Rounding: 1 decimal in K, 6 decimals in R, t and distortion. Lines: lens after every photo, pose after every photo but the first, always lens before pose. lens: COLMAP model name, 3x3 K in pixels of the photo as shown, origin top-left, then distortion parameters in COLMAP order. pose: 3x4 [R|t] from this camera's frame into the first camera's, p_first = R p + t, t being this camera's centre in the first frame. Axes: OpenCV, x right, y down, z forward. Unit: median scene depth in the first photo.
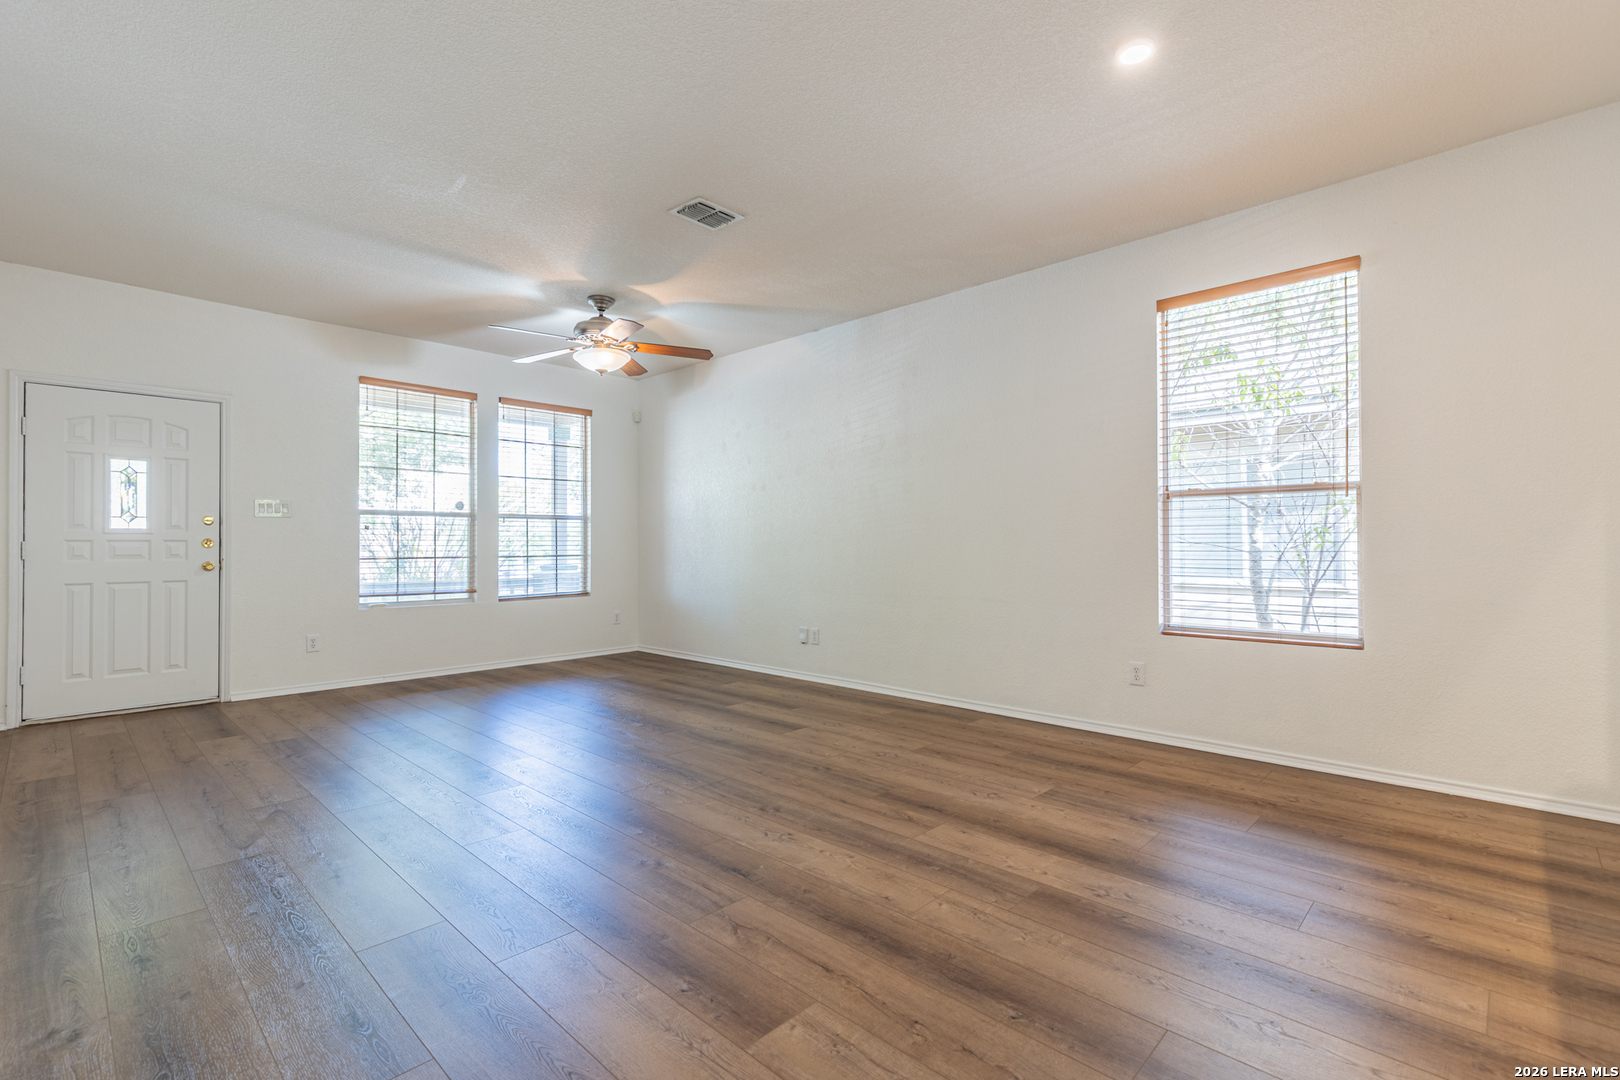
lens RADIAL K [[715.1, 0, 806.8], [0, 715.1, 539.8], [0, 0, 1]] dist [0.008069, -0.000589]
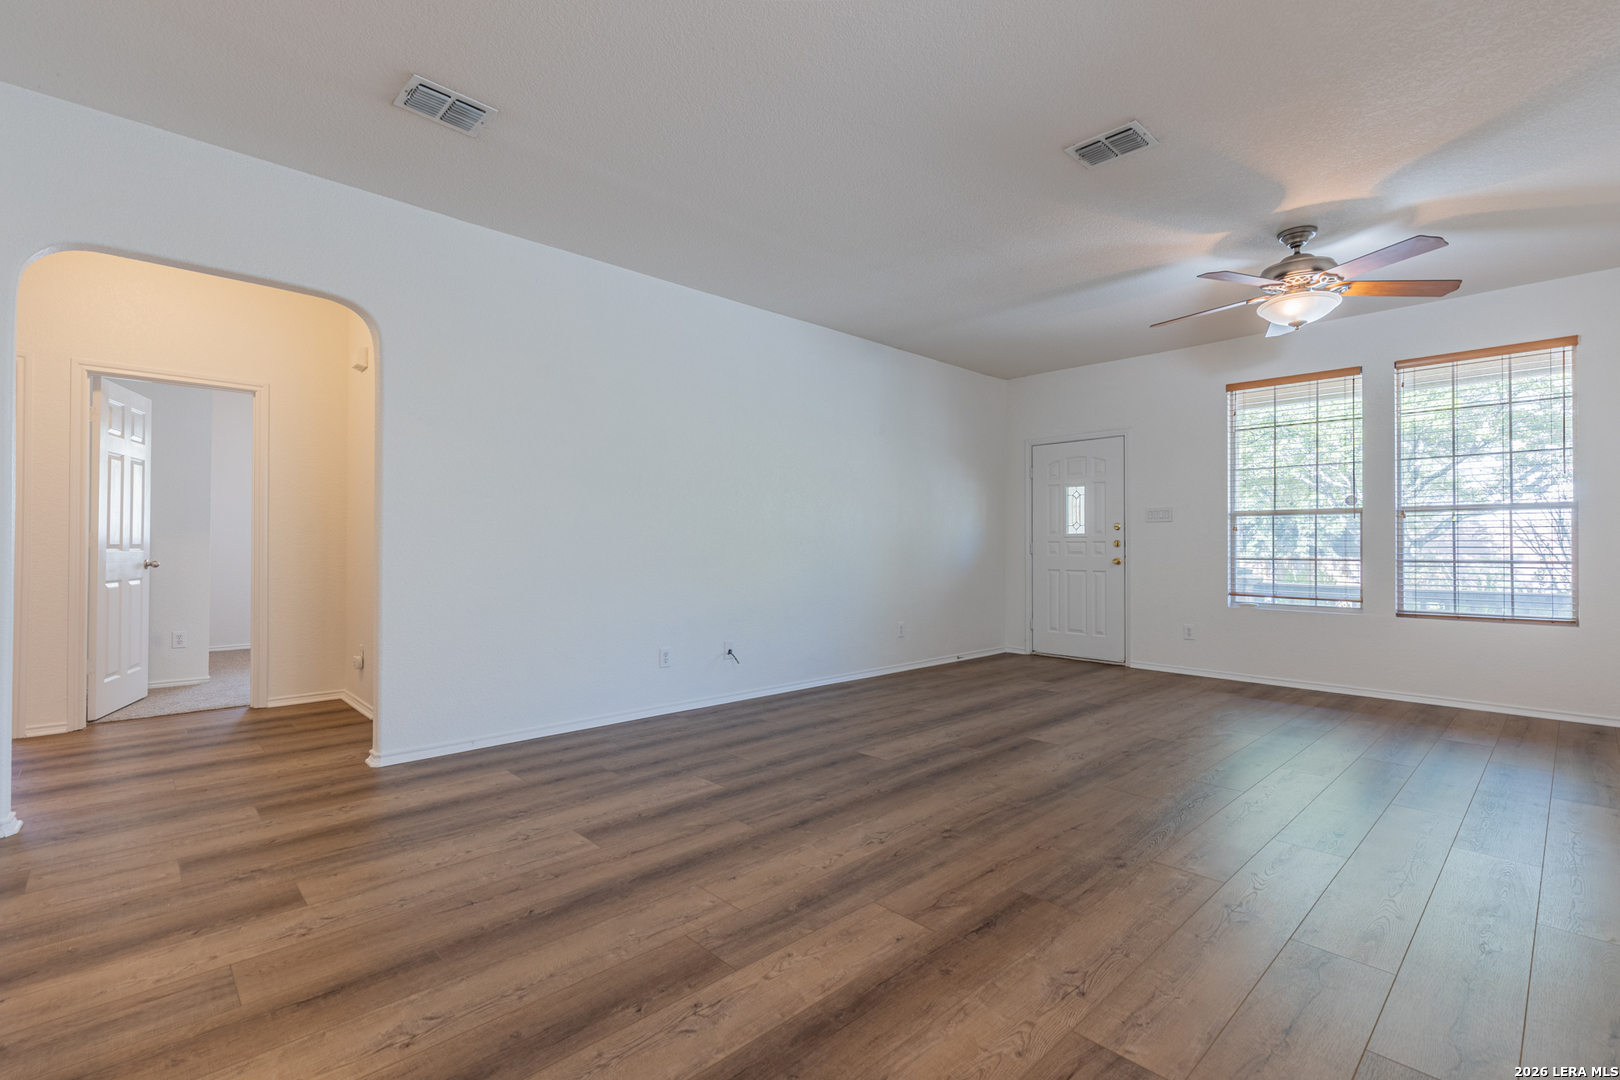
lens RADIAL K [[699.6, 0, 810.0], [0, 699.6, 540.0], [0, 0, 1]] dist [-0.000759, -0.000146]
pose [[-0.008479, -0.005377, -0.999950, 0.811544], [0.003761, 0.999978, -0.005409, 0.004873], [0.999957, -0.003807, -0.008458, 0.796835]]
